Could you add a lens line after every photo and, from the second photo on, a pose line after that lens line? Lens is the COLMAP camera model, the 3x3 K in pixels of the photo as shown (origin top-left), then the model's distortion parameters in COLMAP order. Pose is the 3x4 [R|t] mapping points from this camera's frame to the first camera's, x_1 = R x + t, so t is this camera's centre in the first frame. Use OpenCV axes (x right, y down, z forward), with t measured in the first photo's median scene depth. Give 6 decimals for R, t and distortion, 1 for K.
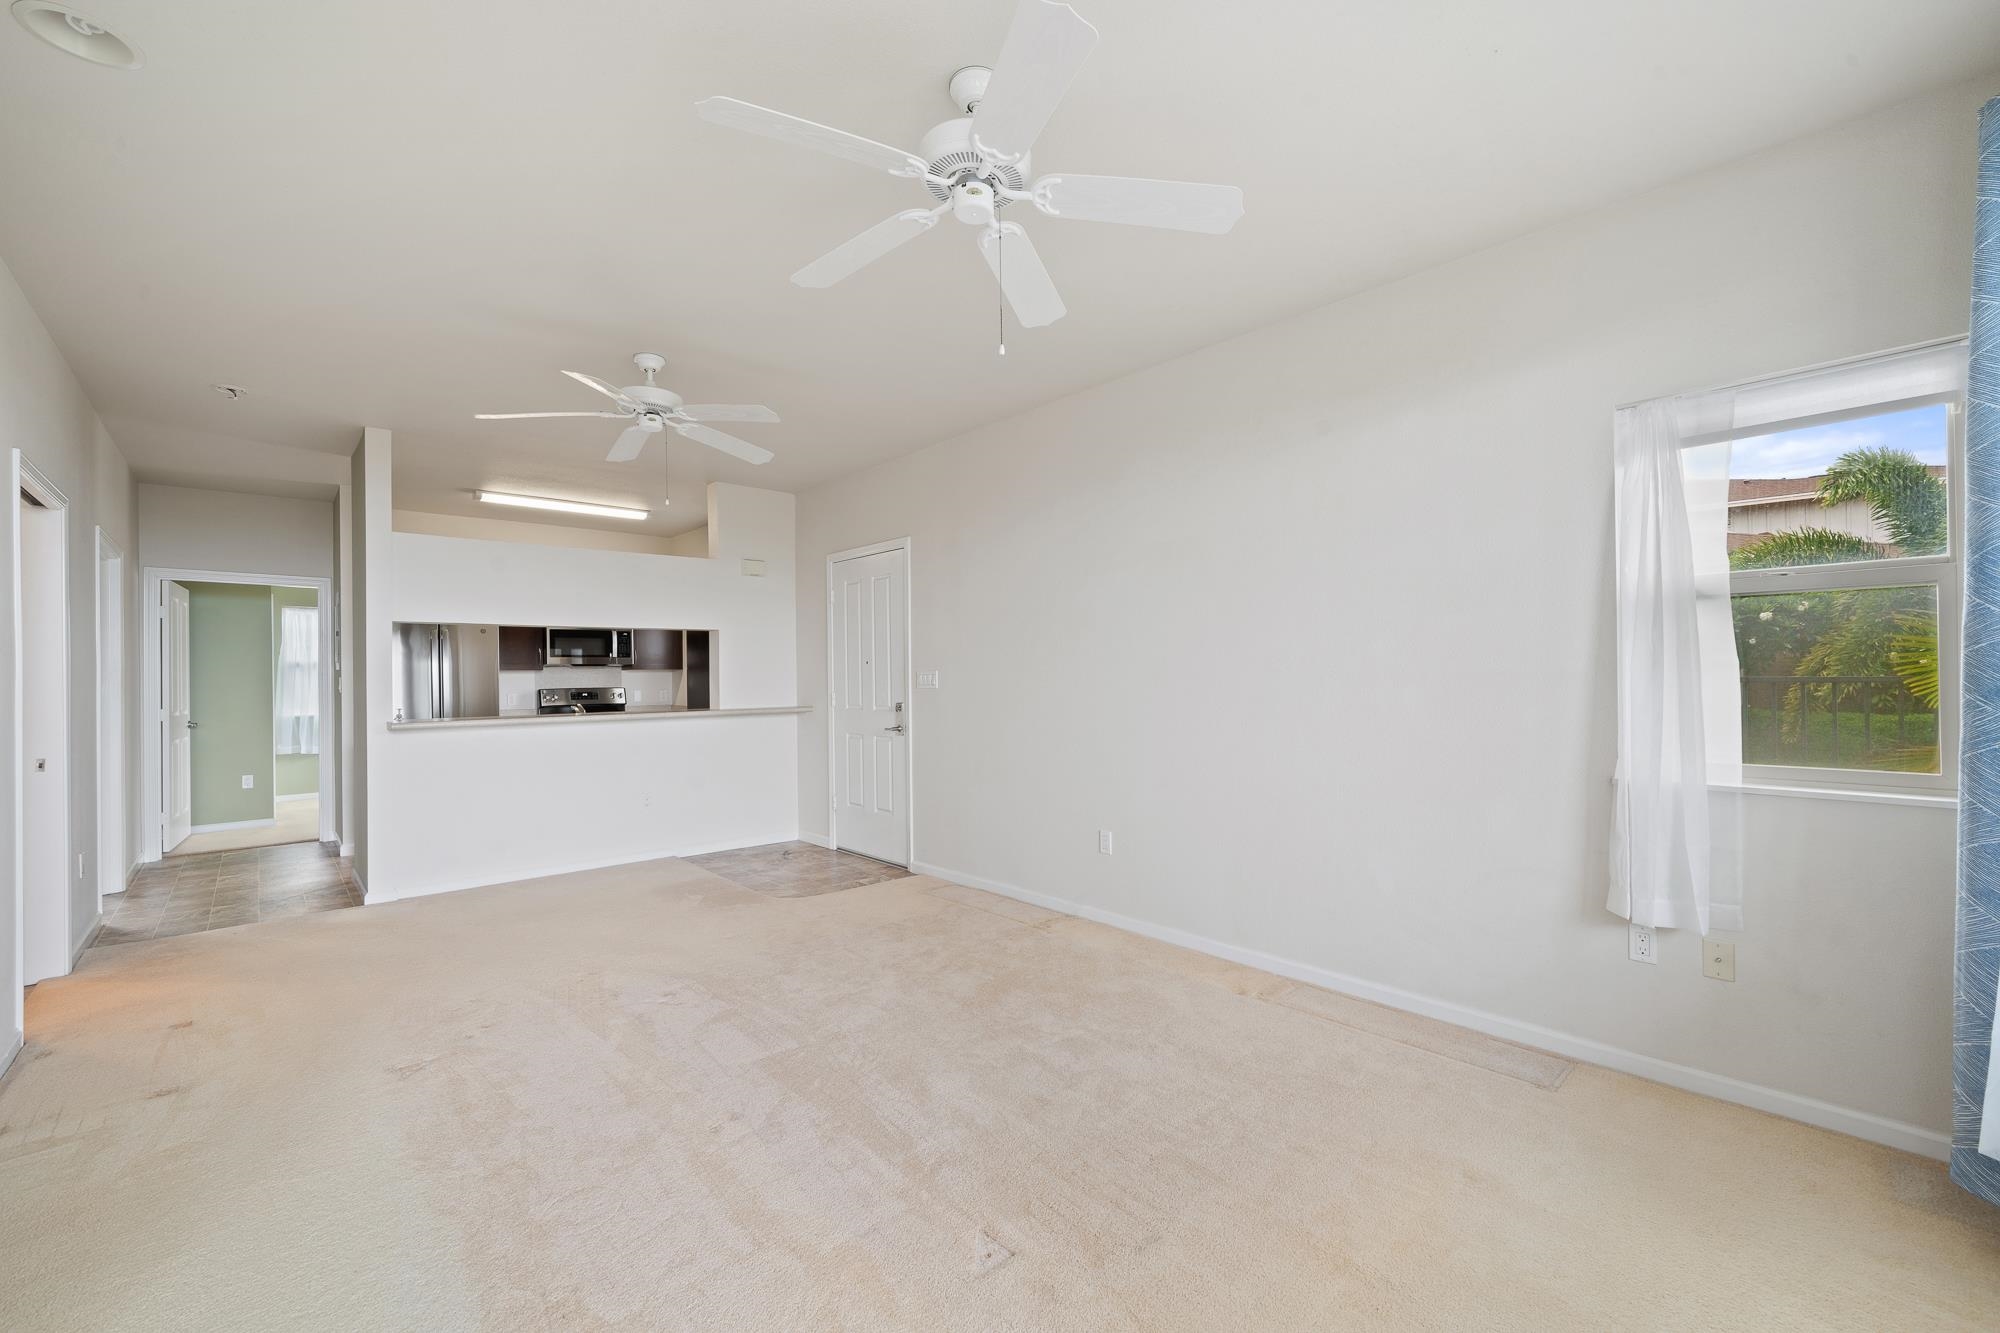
lens RADIAL K [[826.2, 0, 1008.4], [0, 826.2, 676.5], [0, 0, 1]] dist [0.014048, -0.000110]
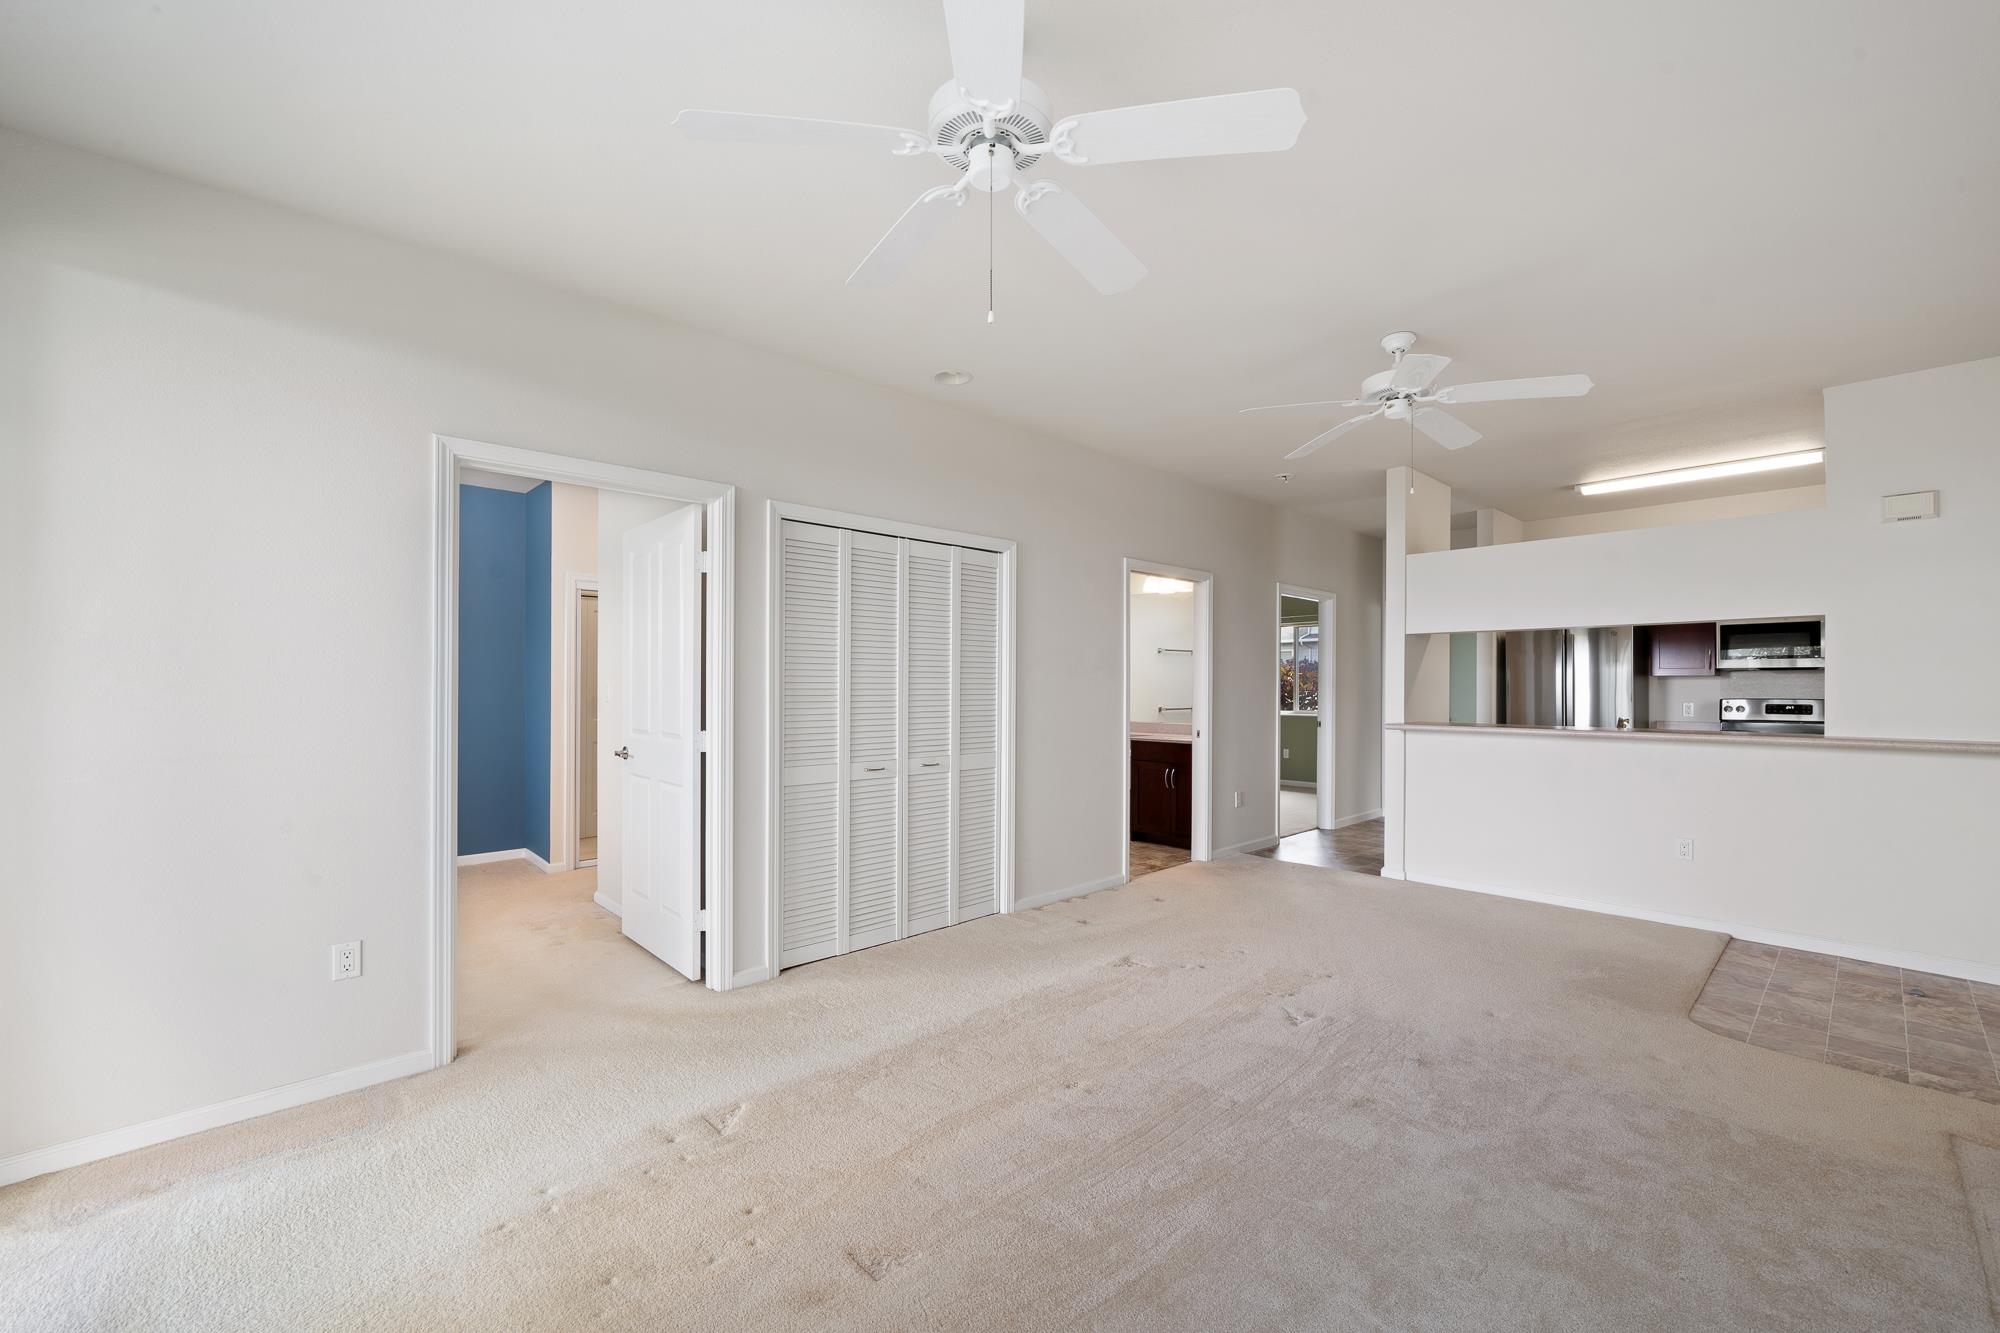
lens RADIAL K [[826.2, 0, 1008.4], [0, 826.2, 676.5], [0, 0, 1]] dist [0.014048, -0.000110]
pose [[0.019138, 0.001555, -0.999816, 0.374530], [-0.004828, 0.999987, 0.001463, -0.006796], [0.999805, 0.004799, 0.019145, 0.432916]]
